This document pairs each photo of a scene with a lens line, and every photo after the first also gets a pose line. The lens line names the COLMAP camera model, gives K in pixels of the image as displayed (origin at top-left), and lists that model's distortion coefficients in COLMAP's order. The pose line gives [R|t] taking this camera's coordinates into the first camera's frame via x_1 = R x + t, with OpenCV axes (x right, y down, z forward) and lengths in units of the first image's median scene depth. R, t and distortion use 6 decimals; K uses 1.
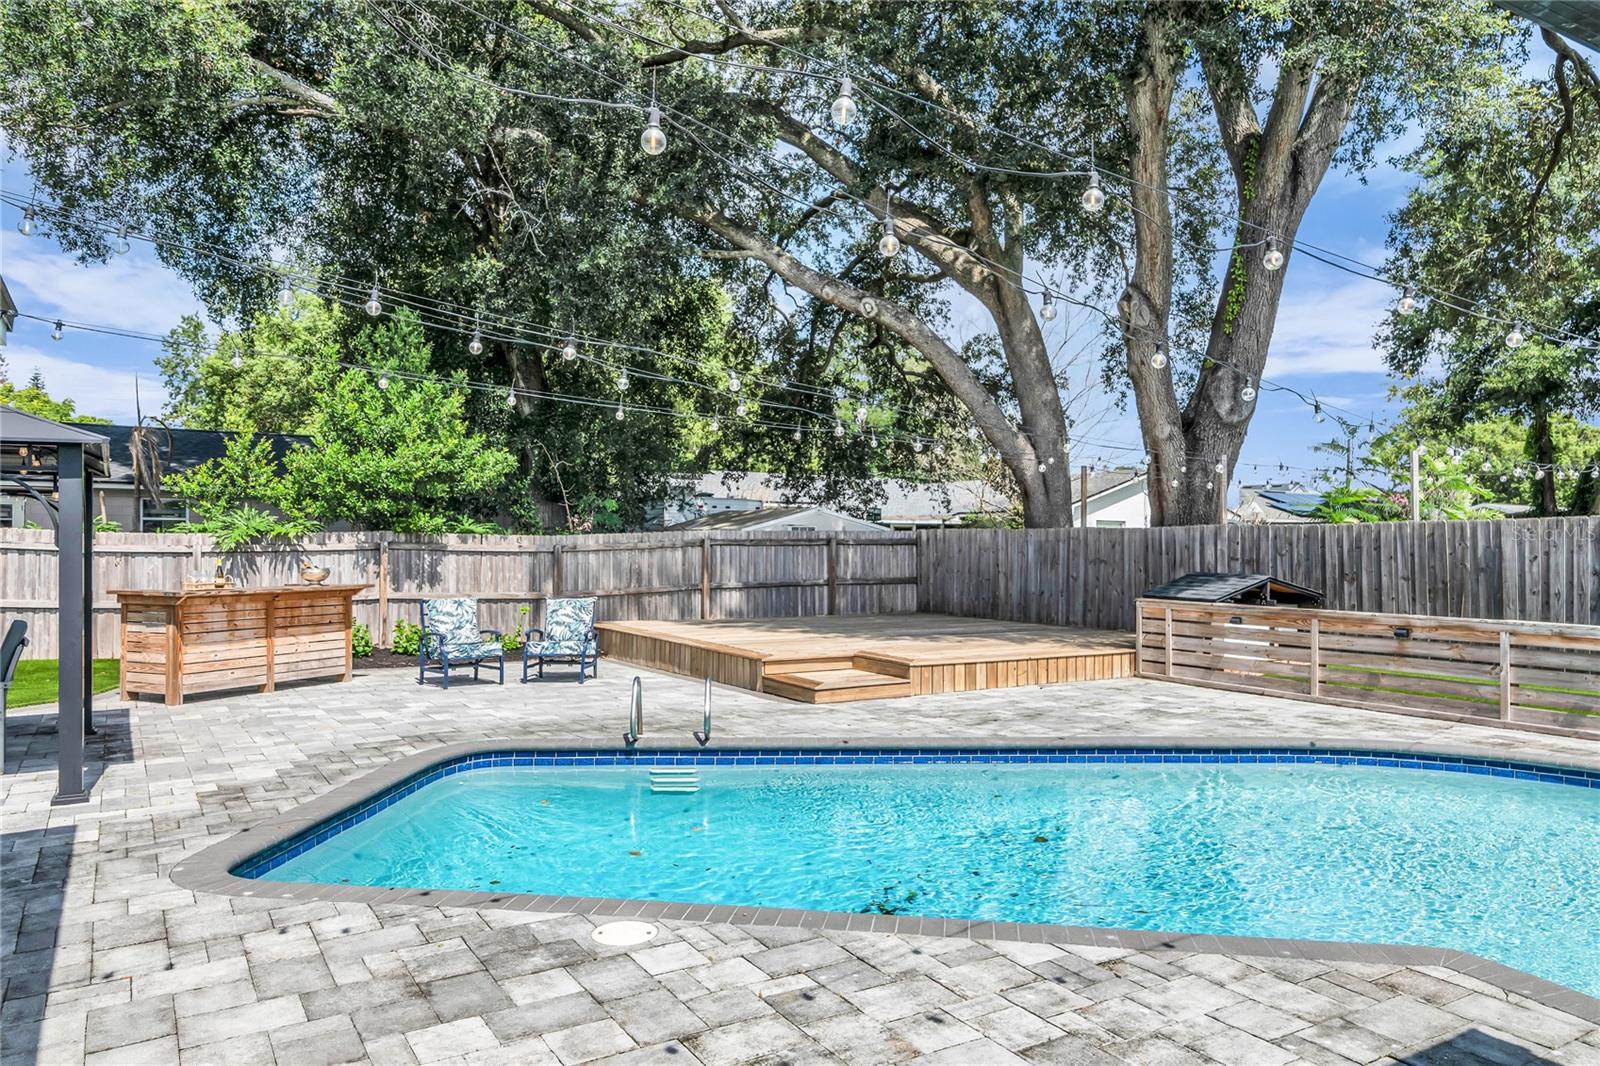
lens RADIAL K [[1126.4, 0, 803.5], [0, 1126.4, 524.6], [0, 0, 1]] dist [0.021692, 0.004460]
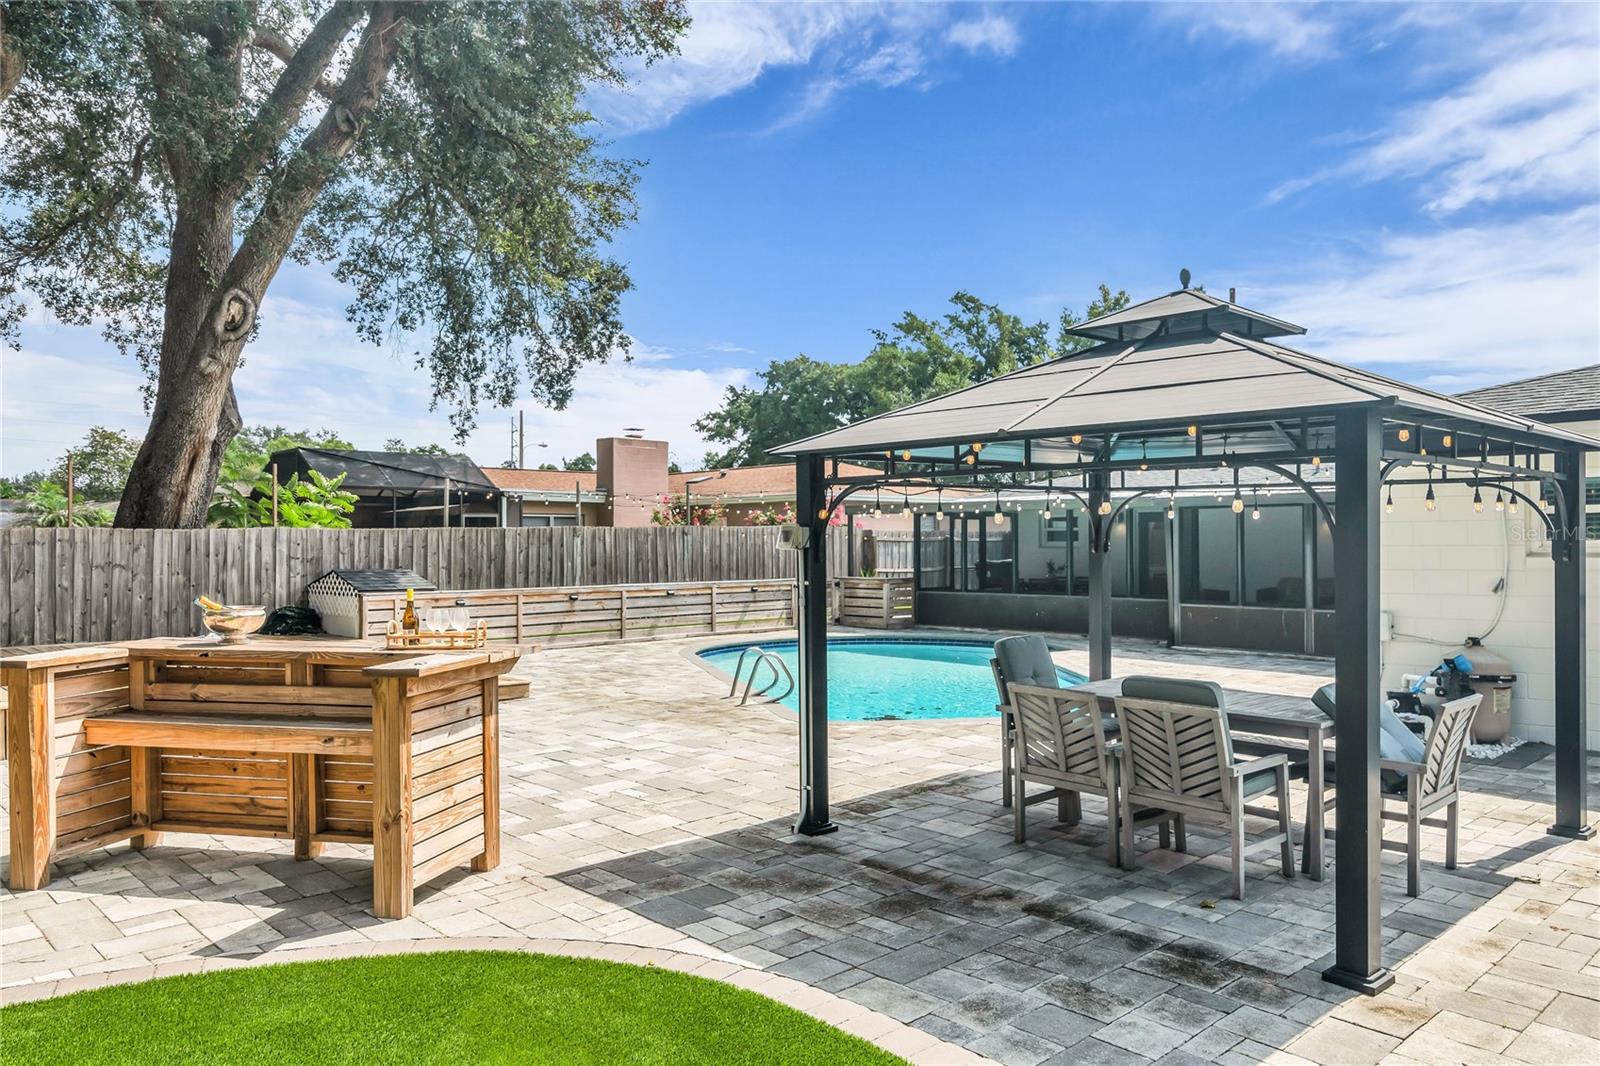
lens RADIAL K [[1126.4, 0, 793.7], [0, 1126.4, 536.5], [0, 0, 1]] dist [0.021692, 0.004460]
pose [[-0.205954, -0.000466, 0.978561, -0.949269], [-0.013661, 0.999904, -0.002399, 0.006183], [-0.978466, -0.013862, -0.205941, 0.872014]]
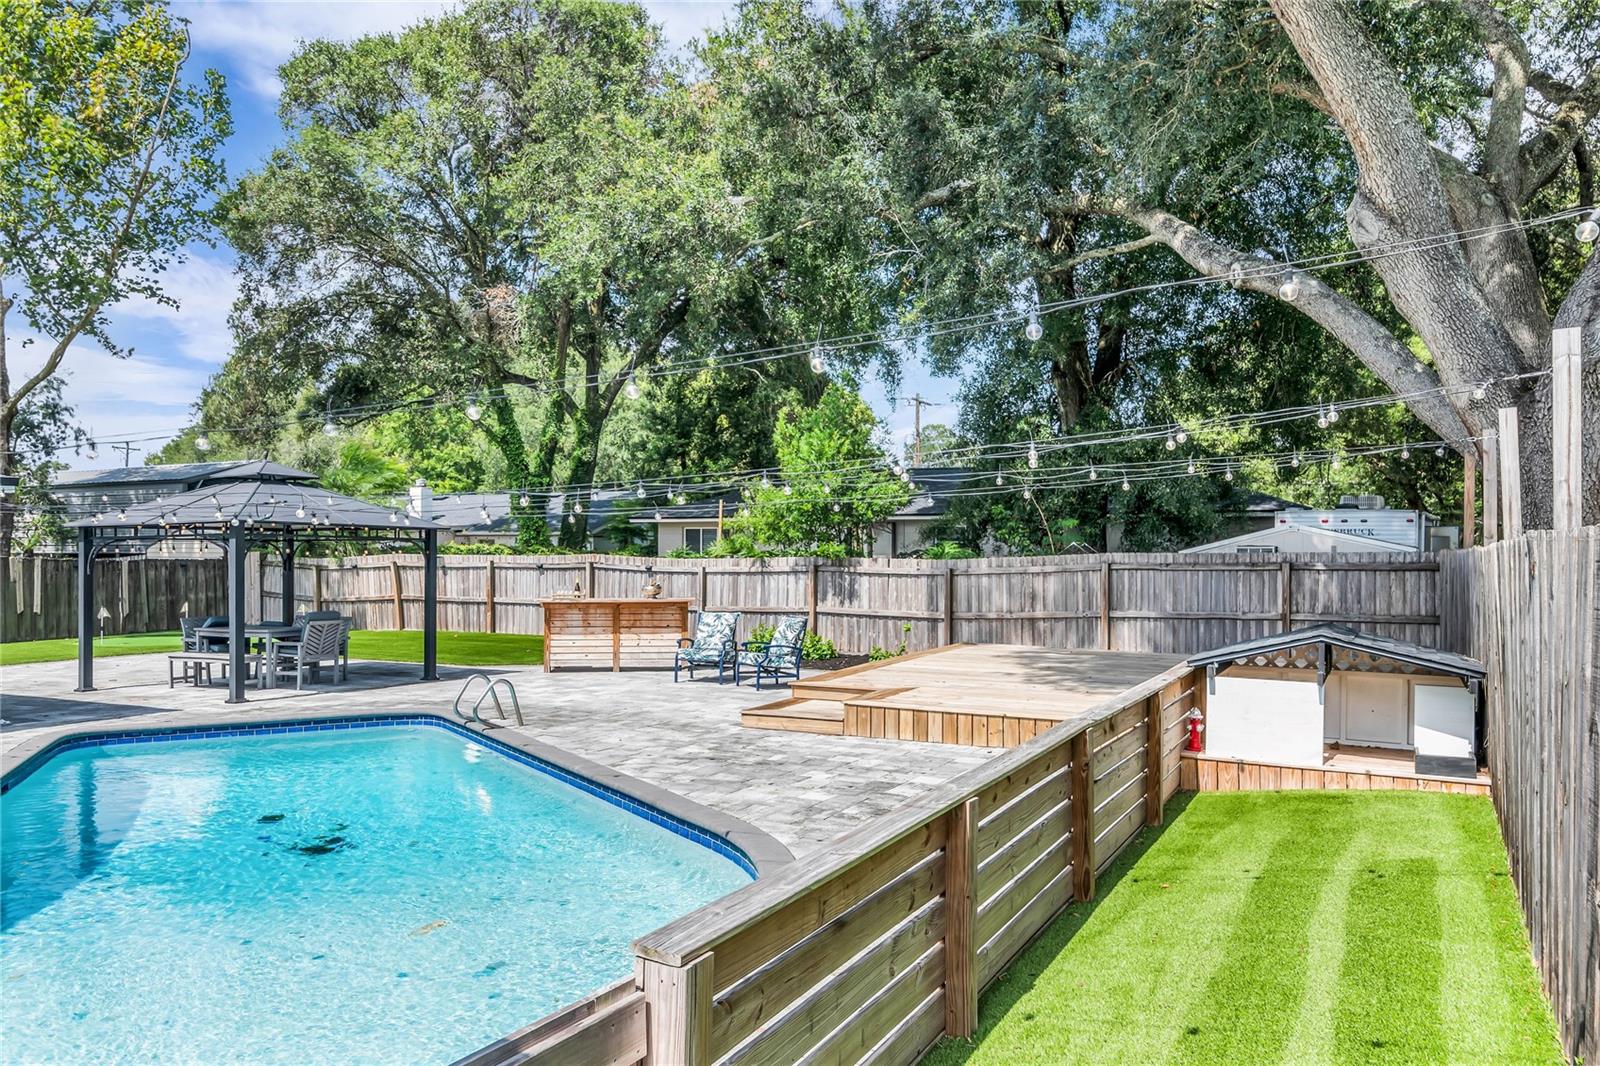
lens RADIAL K [[1126.4, 0, 801.9], [0, 1126.4, 540.5], [0, 0, 1]] dist [0.021692, 0.004460]
pose [[0.526190, -0.013430, -0.850261, 0.797134], [0.014988, 0.999866, -0.006518, -0.003946], [0.850235, -0.009313, 0.526321, 0.426902]]
